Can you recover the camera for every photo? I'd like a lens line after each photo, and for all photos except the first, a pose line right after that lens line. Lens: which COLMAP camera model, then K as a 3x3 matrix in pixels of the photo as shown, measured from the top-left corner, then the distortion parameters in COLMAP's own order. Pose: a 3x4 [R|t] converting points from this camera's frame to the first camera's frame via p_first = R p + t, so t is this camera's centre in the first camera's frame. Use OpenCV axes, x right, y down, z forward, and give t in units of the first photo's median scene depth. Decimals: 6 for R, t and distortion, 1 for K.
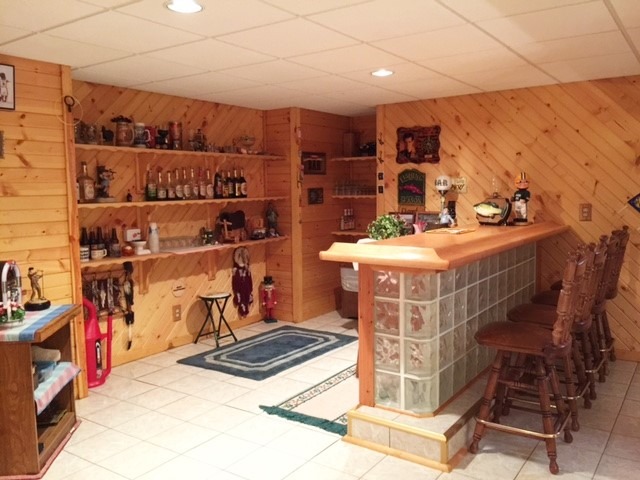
lens RADIAL K [[548.1, 0, 320.4], [0, 548.1, 237.7], [0, 0, 1]] dist [0.081579, -0.114110]
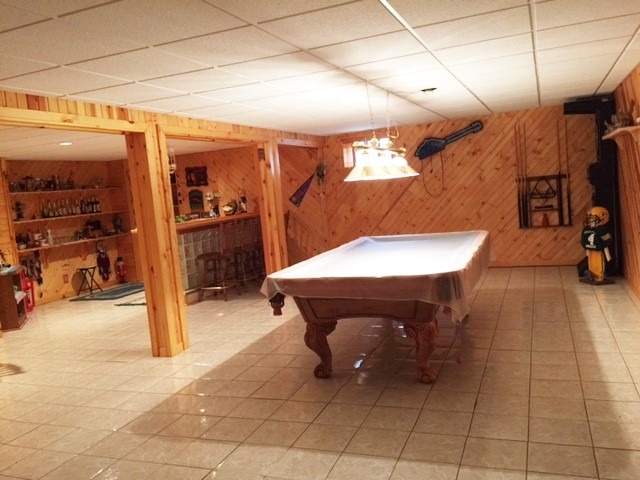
lens RADIAL K [[548.1, 0, 320.4], [0, 548.1, 237.7], [0, 0, 1]] dist [0.081579, -0.114110]
pose [[0.970927, -0.094899, 0.219761, 0.166239], [0.097285, 0.995257, -0.000034, 0.084197], [-0.218715, 0.021412, 0.975554, -0.973501]]
